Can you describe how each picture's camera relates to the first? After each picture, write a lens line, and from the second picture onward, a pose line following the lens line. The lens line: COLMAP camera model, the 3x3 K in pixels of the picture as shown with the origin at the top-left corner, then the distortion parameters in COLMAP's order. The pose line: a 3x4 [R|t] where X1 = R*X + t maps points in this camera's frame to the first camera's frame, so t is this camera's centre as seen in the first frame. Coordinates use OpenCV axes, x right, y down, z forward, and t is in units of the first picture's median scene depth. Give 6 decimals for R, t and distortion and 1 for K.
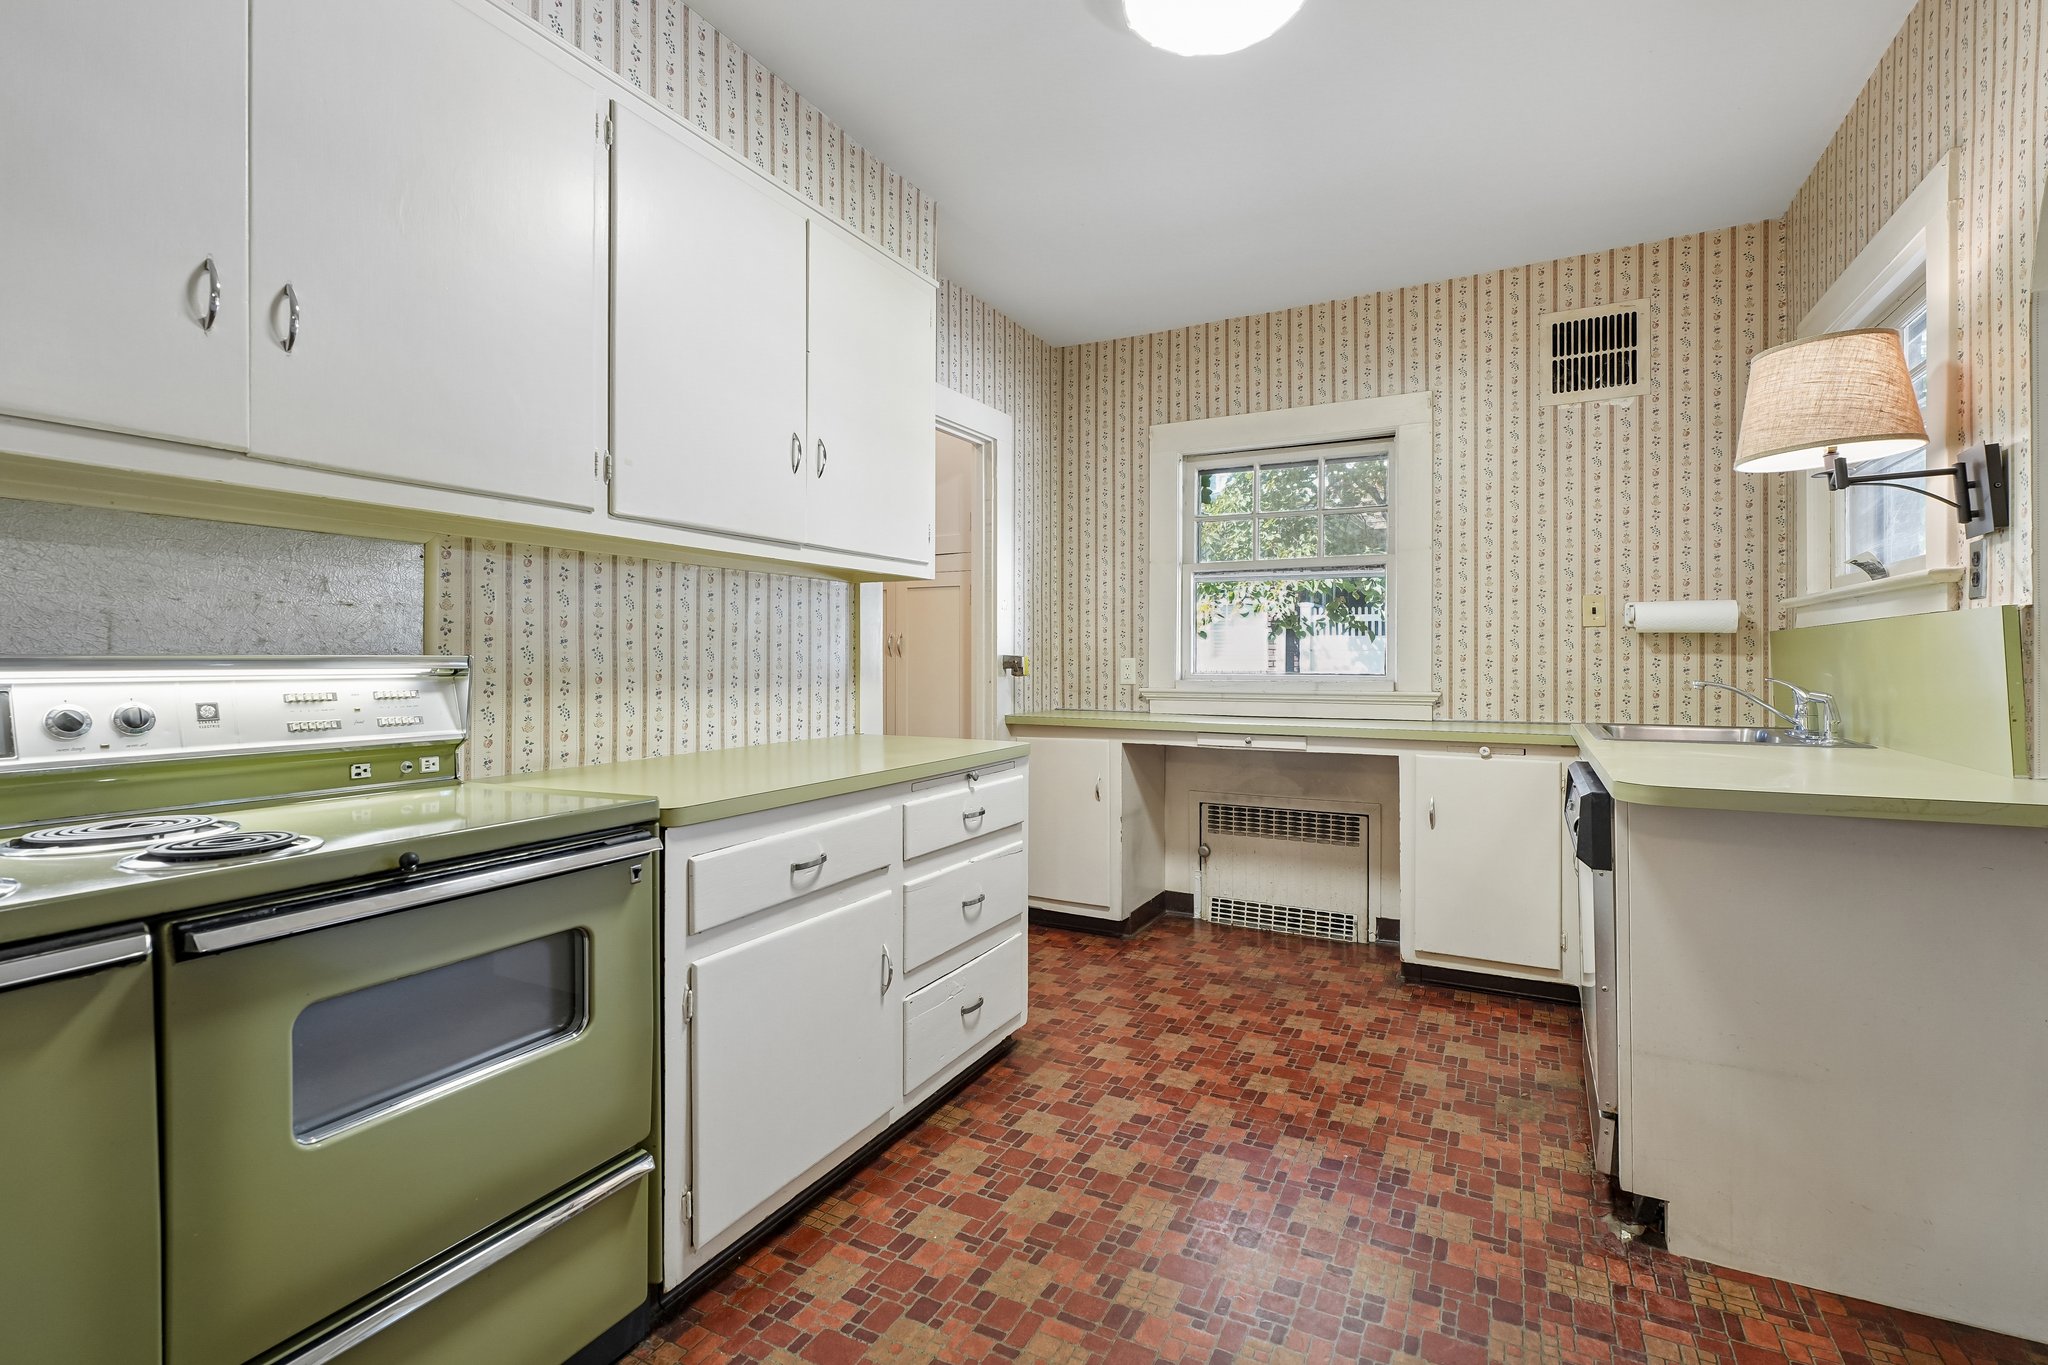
lens RADIAL K [[923.9, 0, 1020.3], [0, 923.9, 676.7], [0, 0, 1]] dist [-0.006585, 0.001420]
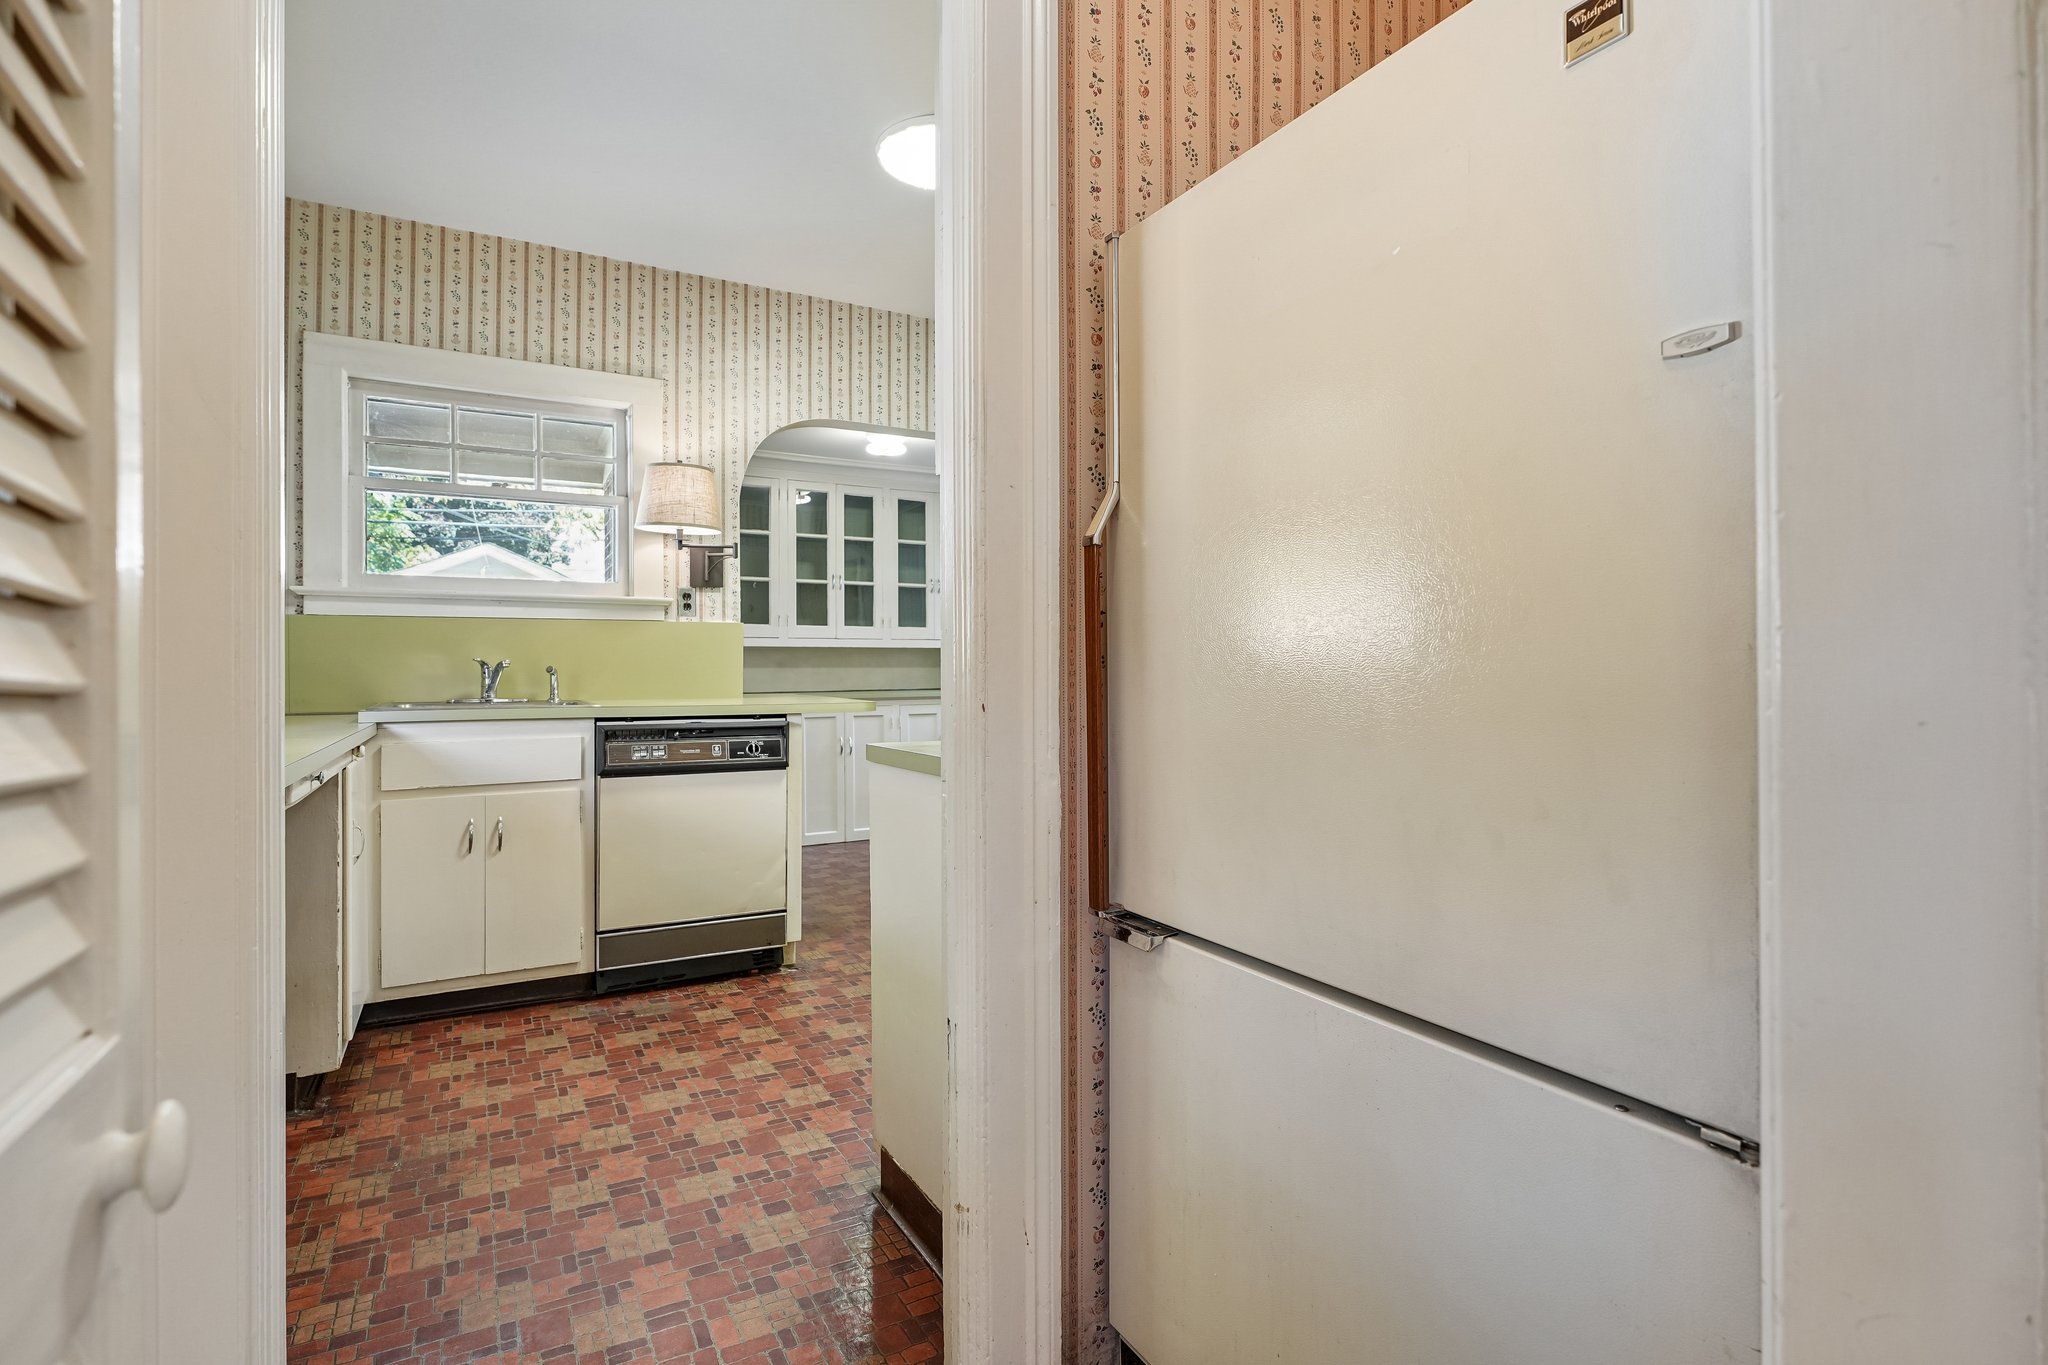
lens RADIAL K [[993.8, 0, 1029.4], [0, 993.8, 658.1], [0, 0, 1]] dist [-0.004036, 0.000148]
pose [[-0.845691, 0.010069, 0.533577, -0.495975], [0.015591, 0.999861, 0.005842, 0.004388], [-0.533444, 0.013260, -0.845731, 1.569693]]
